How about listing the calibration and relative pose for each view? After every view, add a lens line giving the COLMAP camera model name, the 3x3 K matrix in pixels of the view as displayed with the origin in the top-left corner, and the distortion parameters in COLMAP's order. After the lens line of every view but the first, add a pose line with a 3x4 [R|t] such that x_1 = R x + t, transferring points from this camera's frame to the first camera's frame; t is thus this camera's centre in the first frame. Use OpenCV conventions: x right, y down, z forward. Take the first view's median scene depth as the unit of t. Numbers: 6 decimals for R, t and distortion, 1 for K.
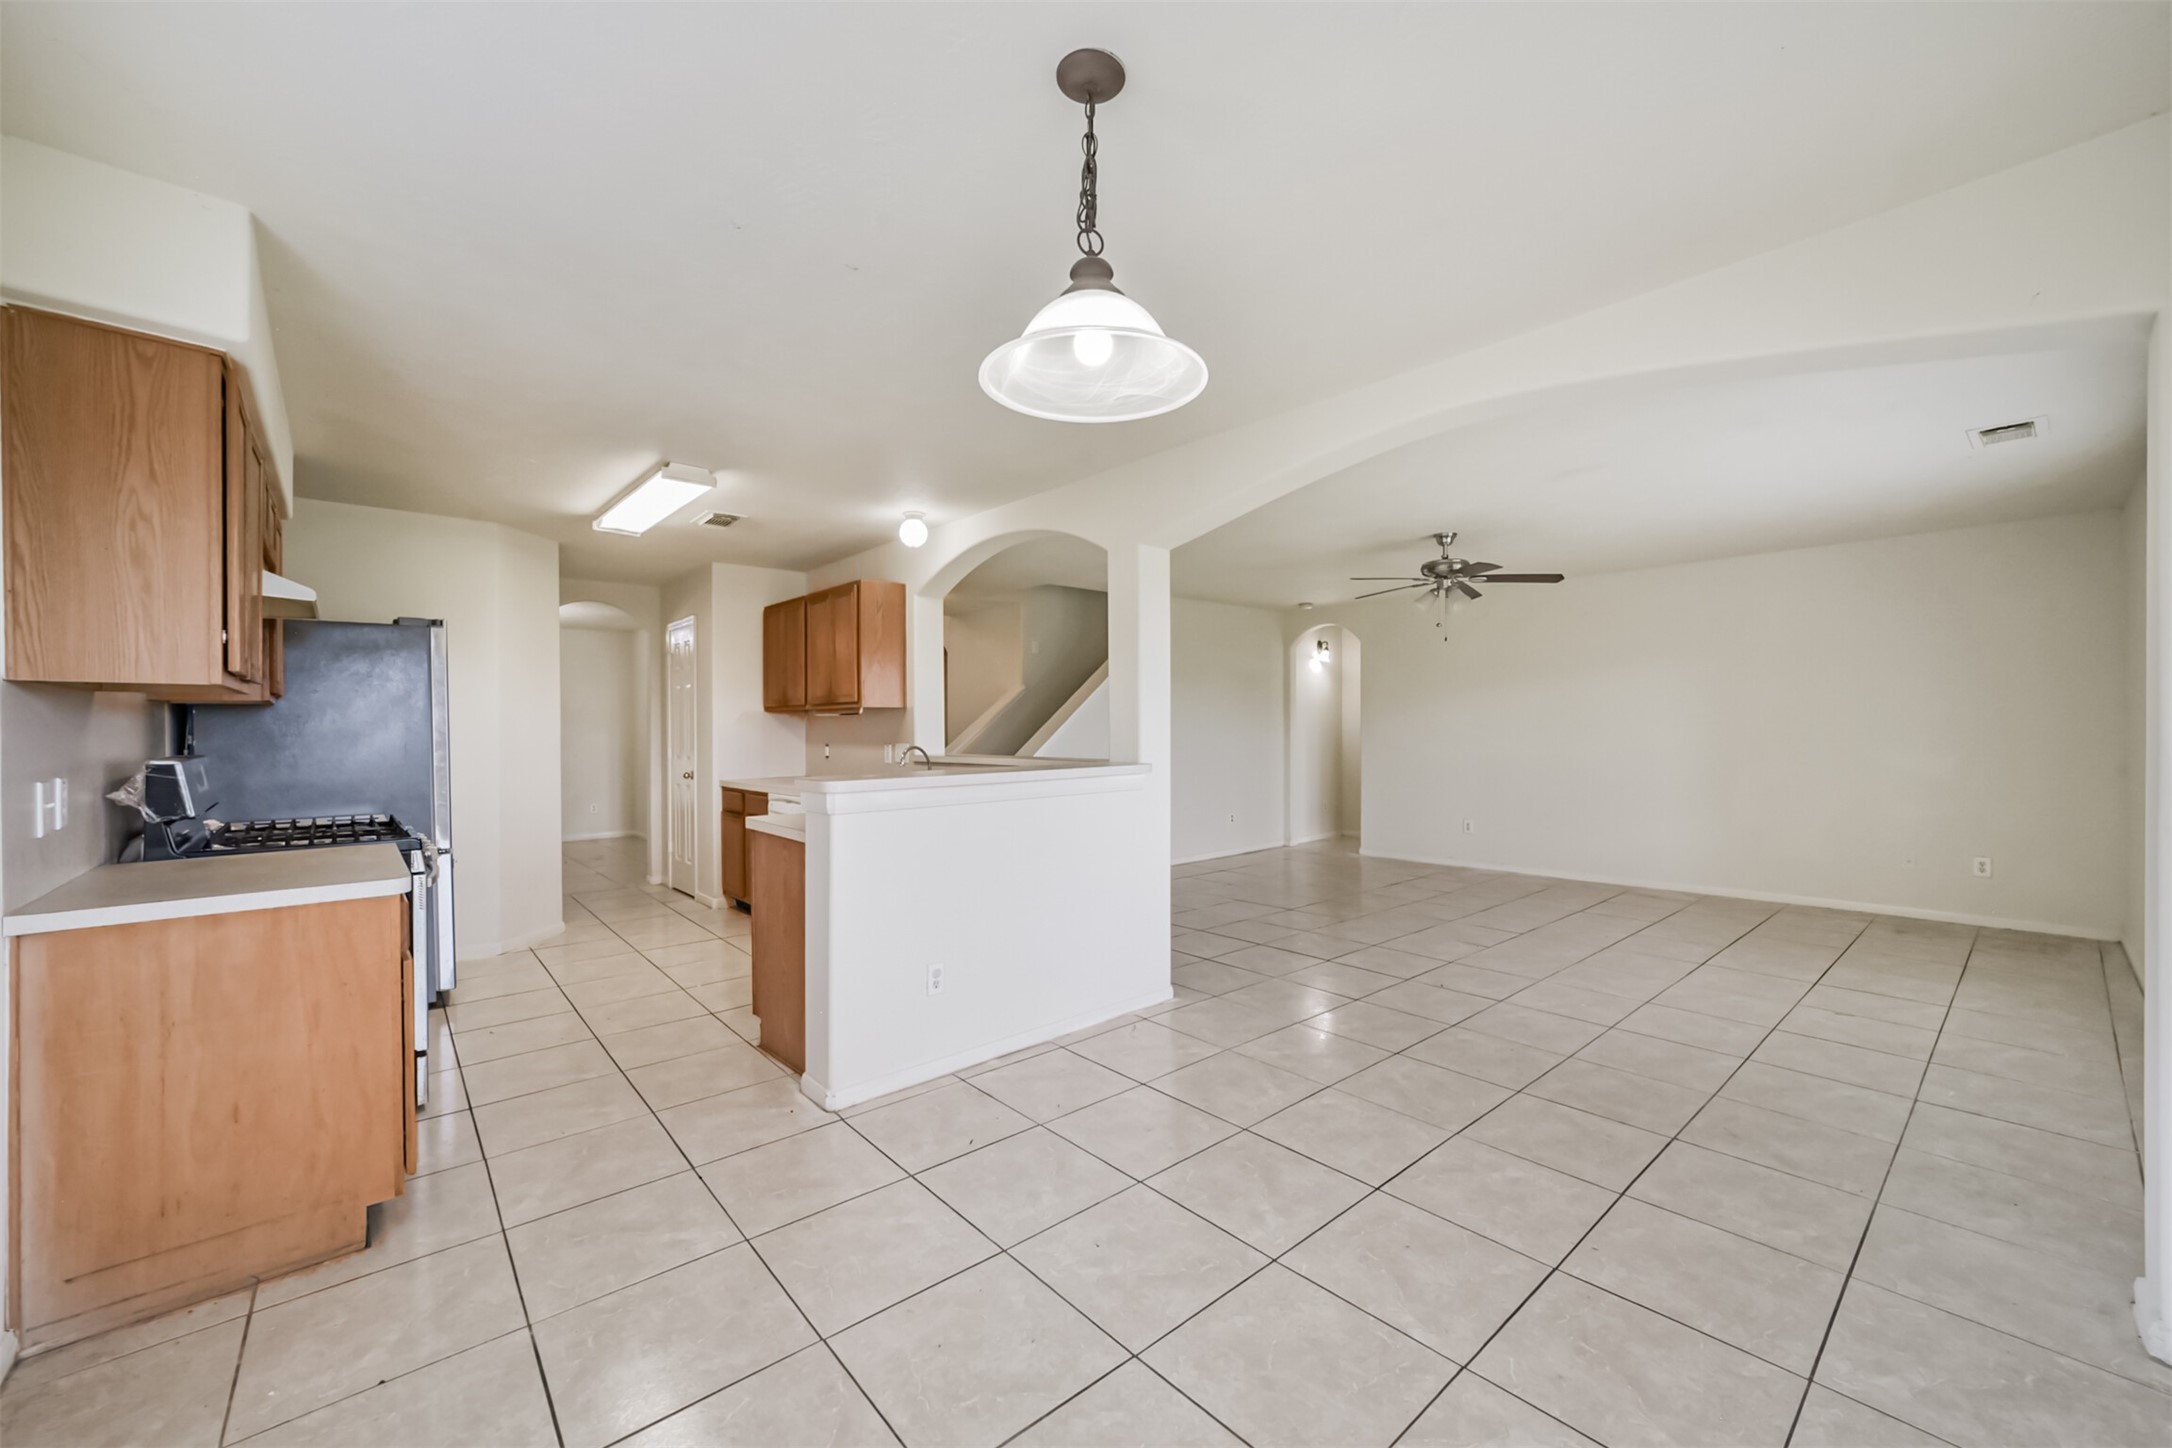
lens RADIAL K [[849.5, 0, 1091.6], [0, 849.5, 727.2], [0, 0, 1]] dist [-0.016731, 0.006519]
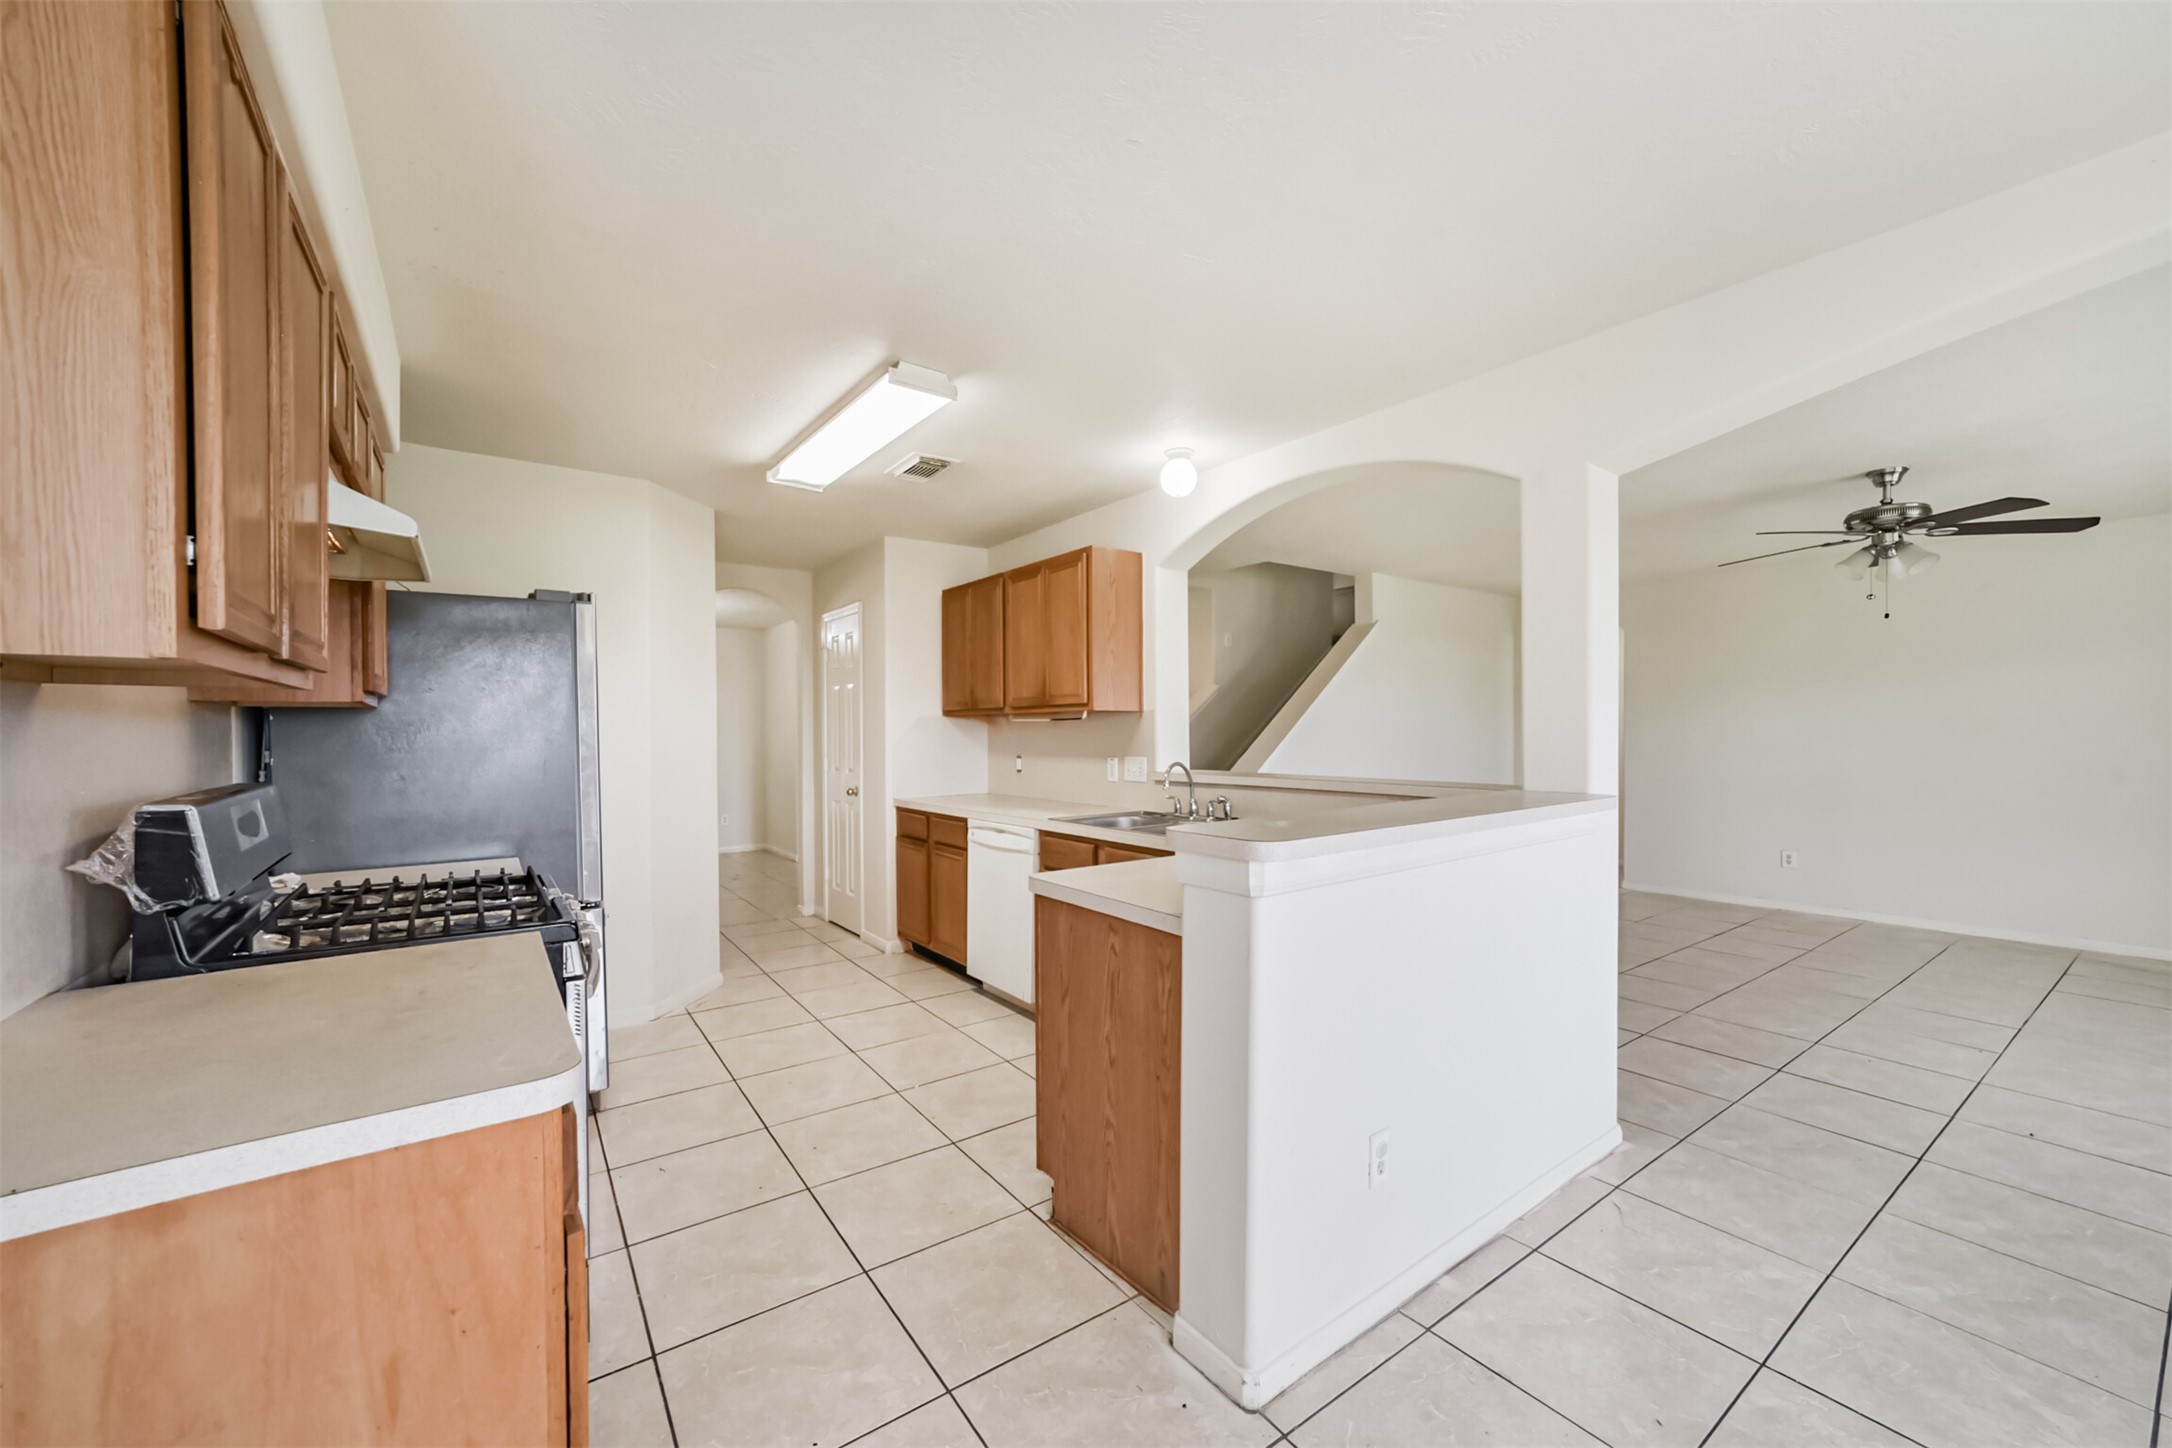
lens RADIAL K [[840.0, 0, 1092.7], [0, 840.0, 736.1], [0, 0, 1]] dist [-0.017126, 0.007875]
pose [[0.995925, 0.001087, -0.090179, -0.220883], [-0.000493, 0.999978, 0.006612, -0.005875], [0.090184, -0.006541, 0.995904, 0.257260]]
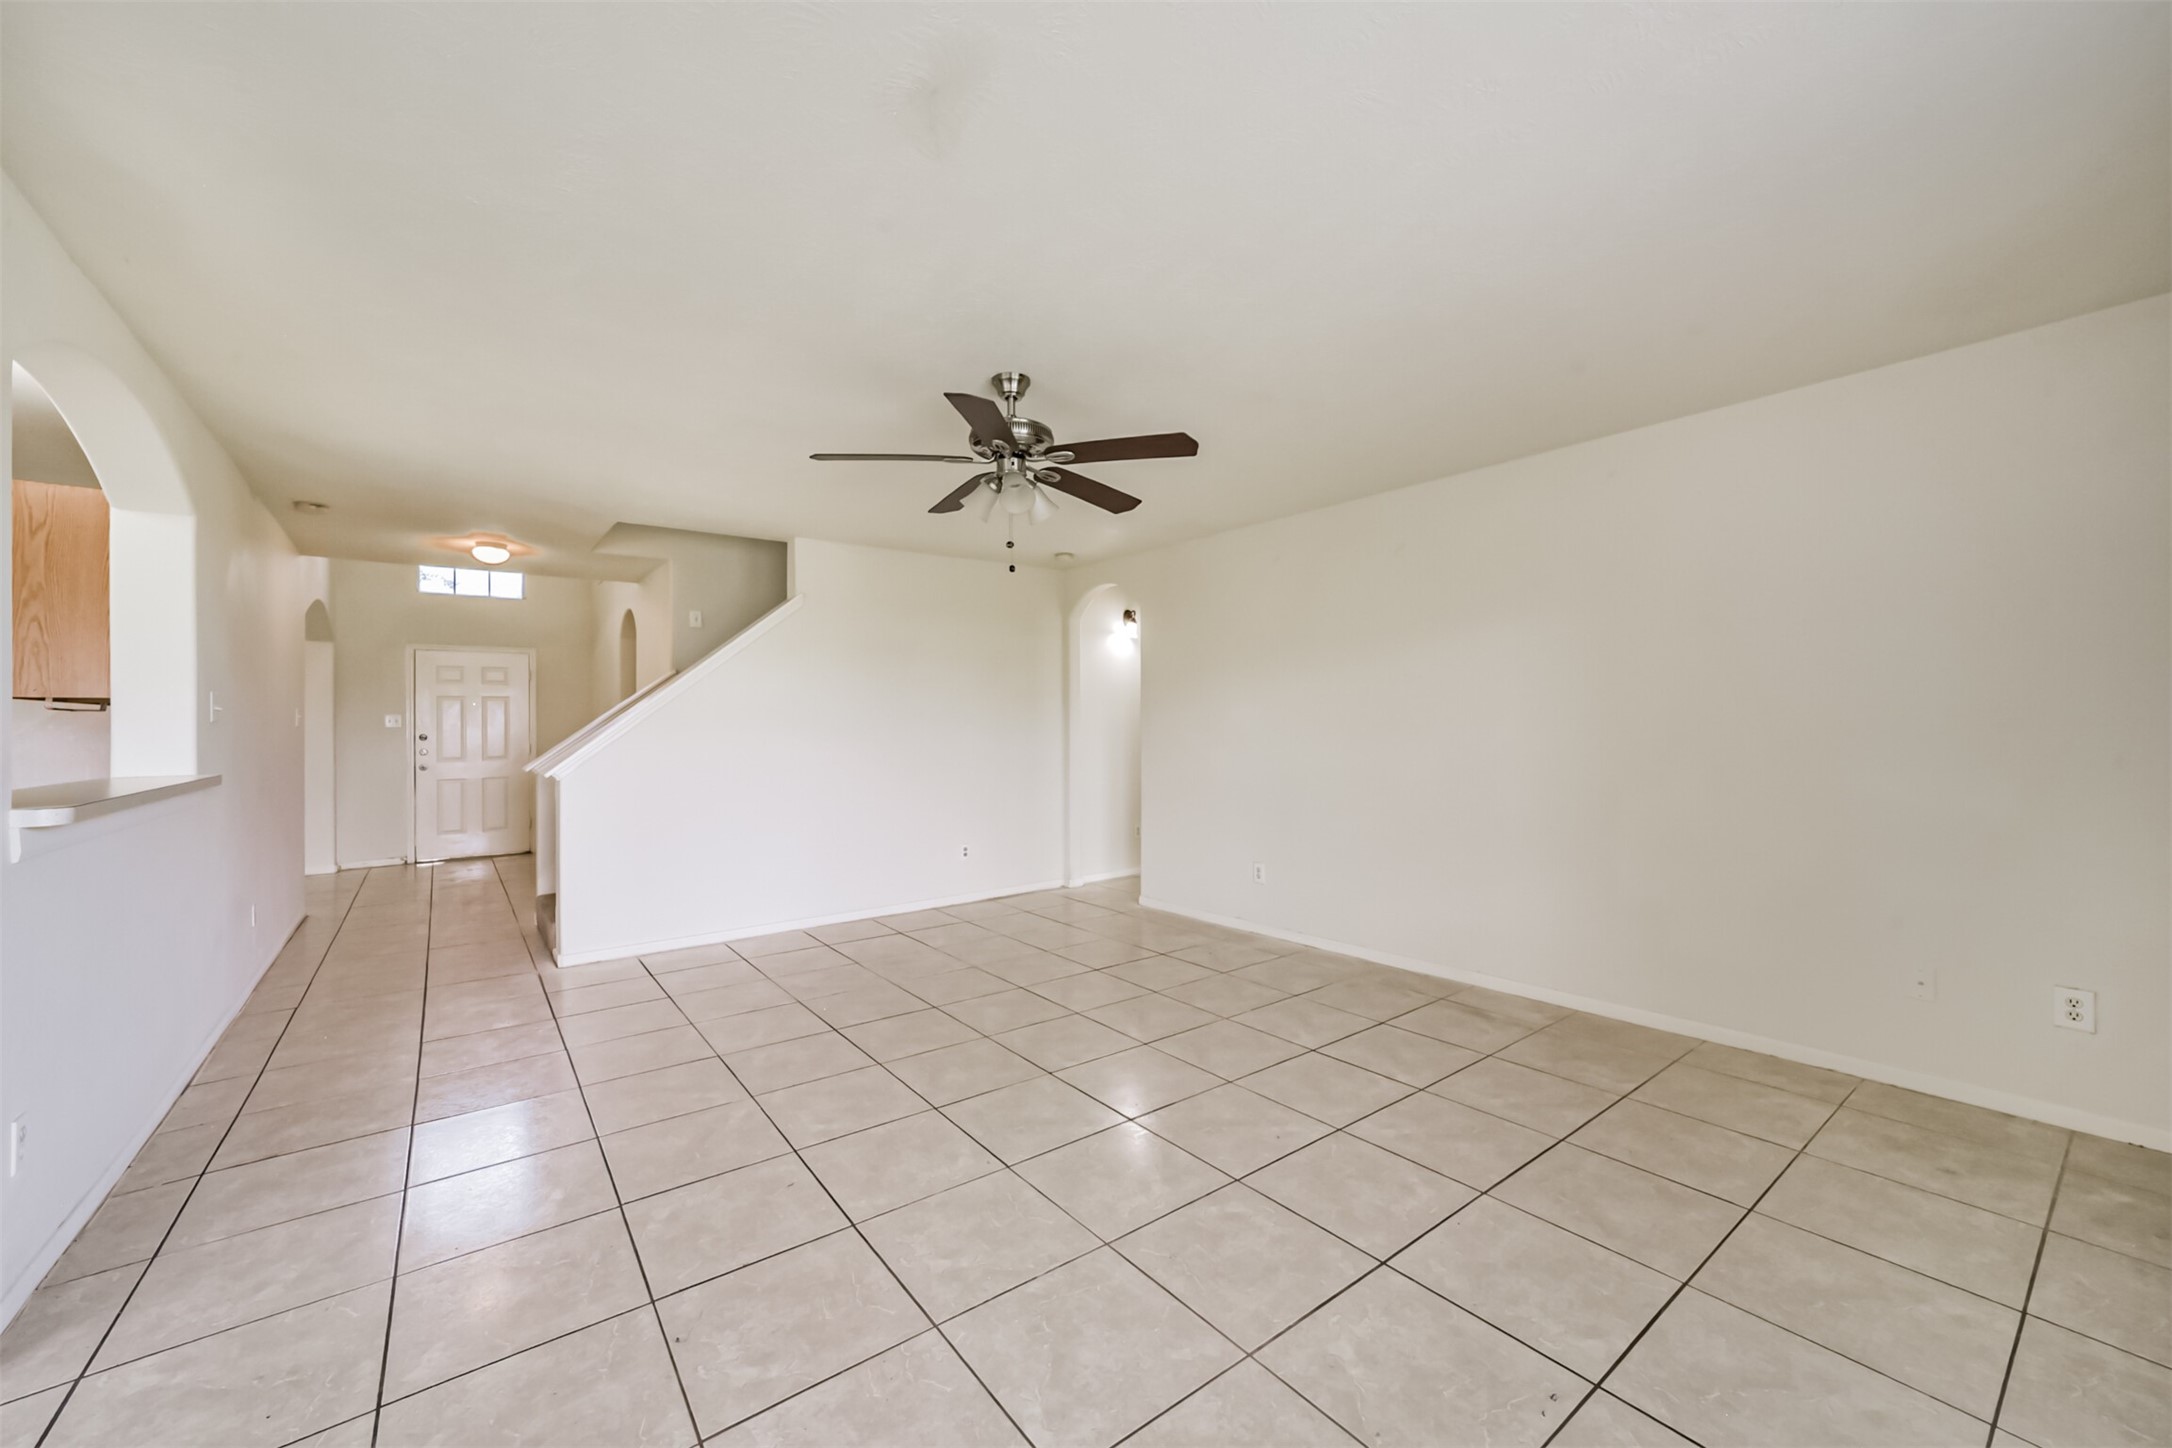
lens RADIAL K [[834.3, 0, 1090.8], [0, 834.3, 724.5], [0, 0, 1]] dist [-0.000235, 0.000400]
pose [[0.997687, -0.003081, -0.067906, 0.575366], [0.003171, 0.999994, 0.001222, -0.003411], [0.067902, -0.001435, 0.997691, 0.524863]]
